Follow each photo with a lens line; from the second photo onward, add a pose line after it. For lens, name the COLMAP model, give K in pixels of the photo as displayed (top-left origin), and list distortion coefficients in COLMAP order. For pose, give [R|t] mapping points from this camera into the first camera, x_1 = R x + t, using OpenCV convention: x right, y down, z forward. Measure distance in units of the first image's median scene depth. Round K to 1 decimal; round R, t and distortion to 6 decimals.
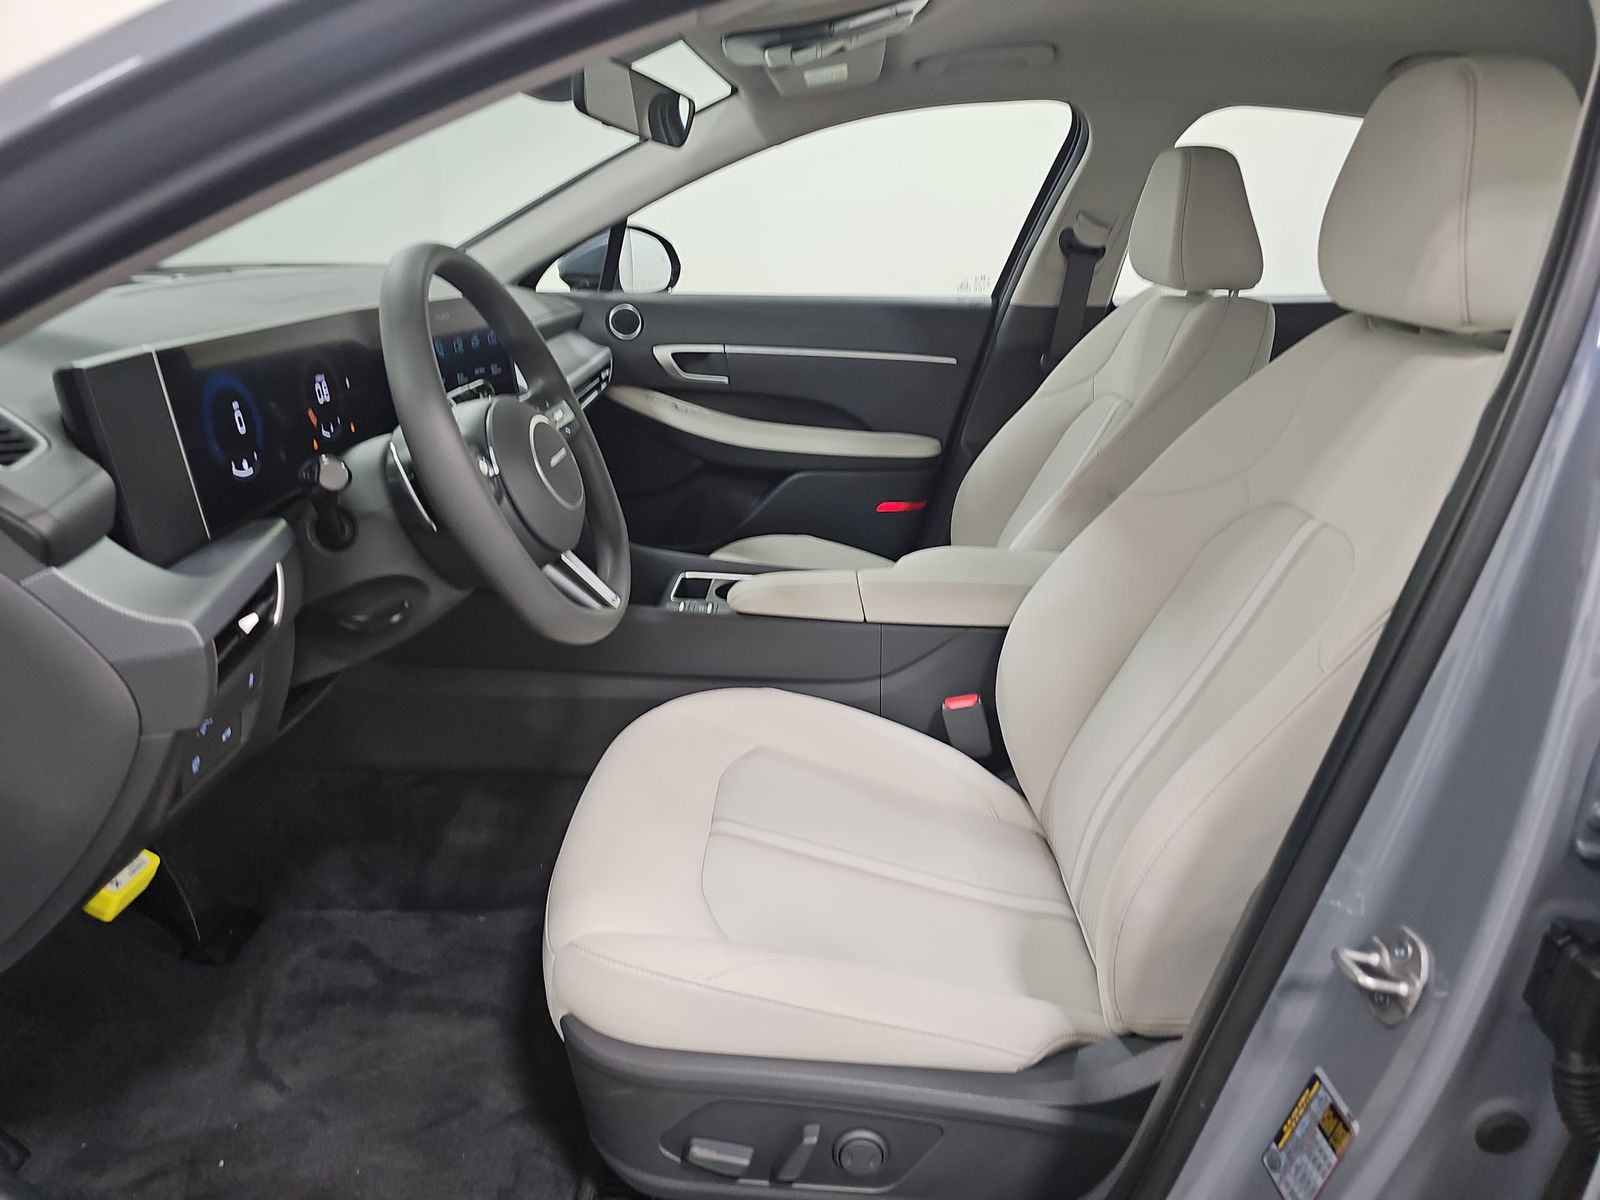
lens RADIAL K [[1064.0, 0, 799.7], [0, 1064.0, 612.2], [0, 0, 1]] dist [0.054691, -0.053192]
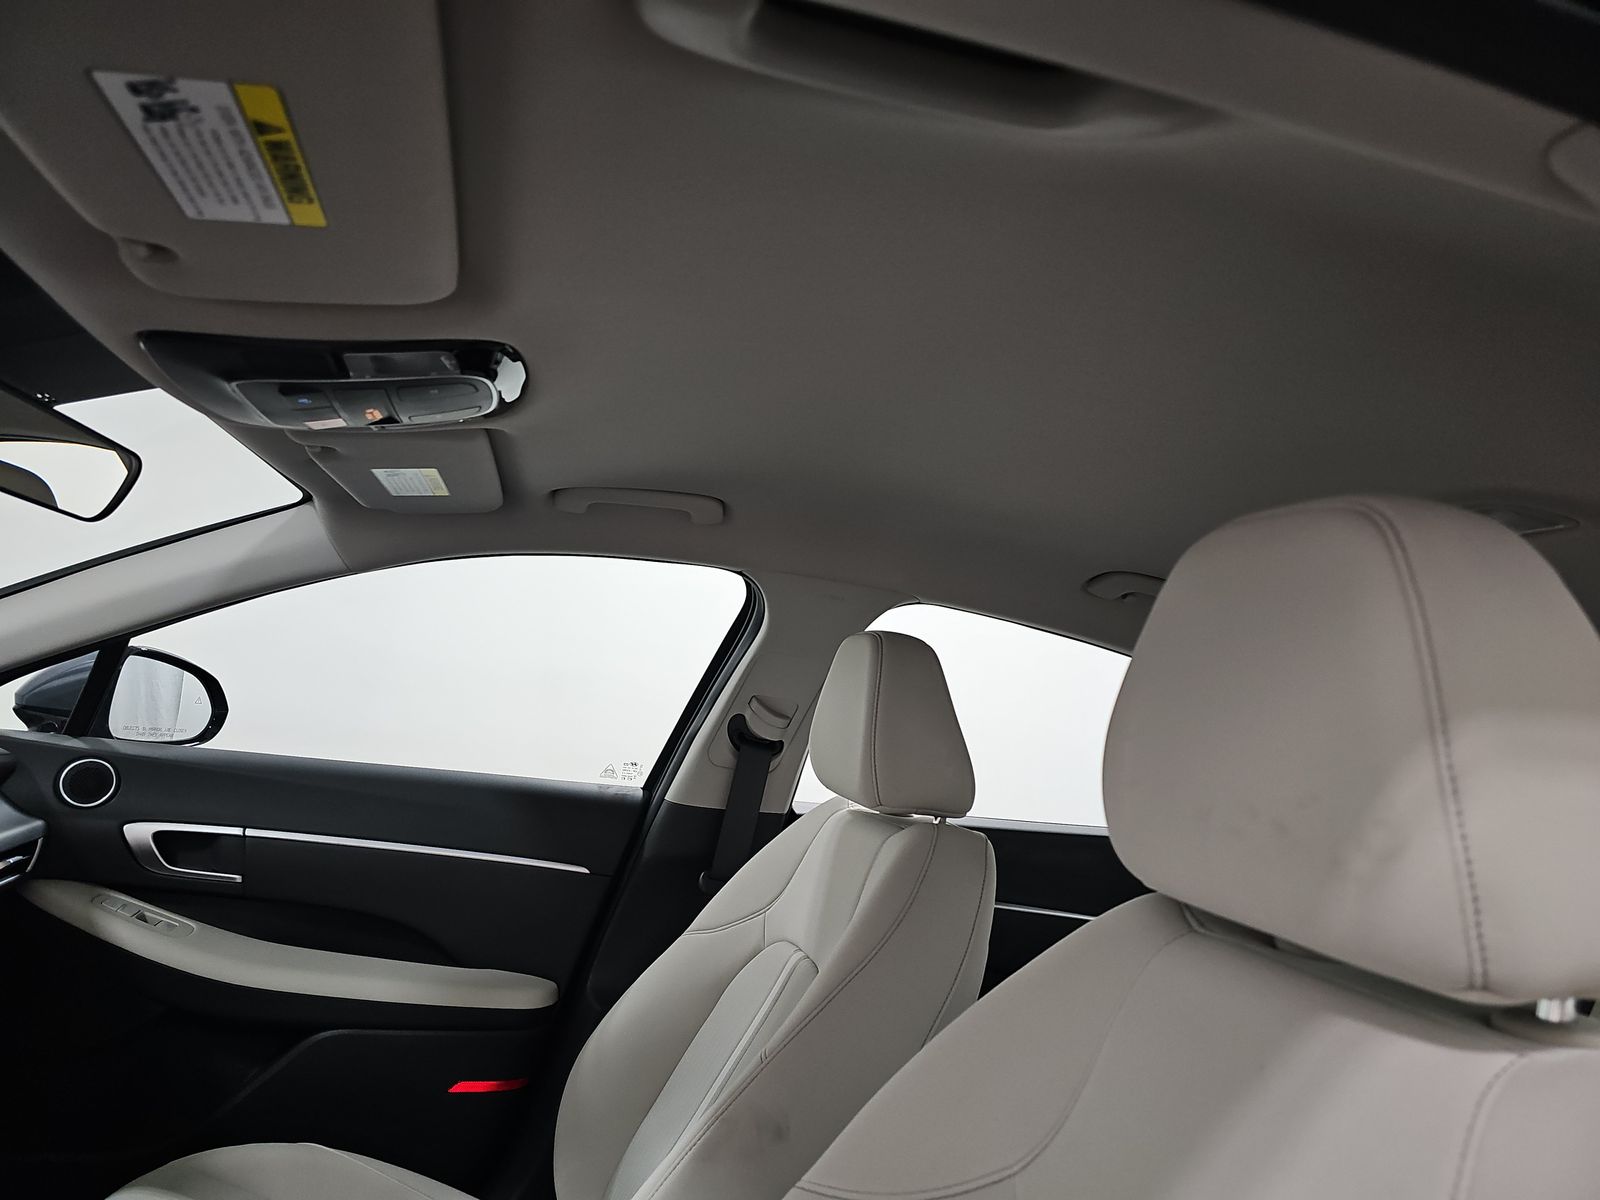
lens RADIAL K [[1064.0, 0, 799.7], [0, 1064.0, 612.2], [0, 0, 1]] dist [0.054691, -0.053192]
pose [[0.961522, 0.123298, 0.245504, 0.088708], [-0.008840, 0.907054, -0.420922, -0.093332], [-0.274584, 0.402556, 0.873242, 0.263601]]
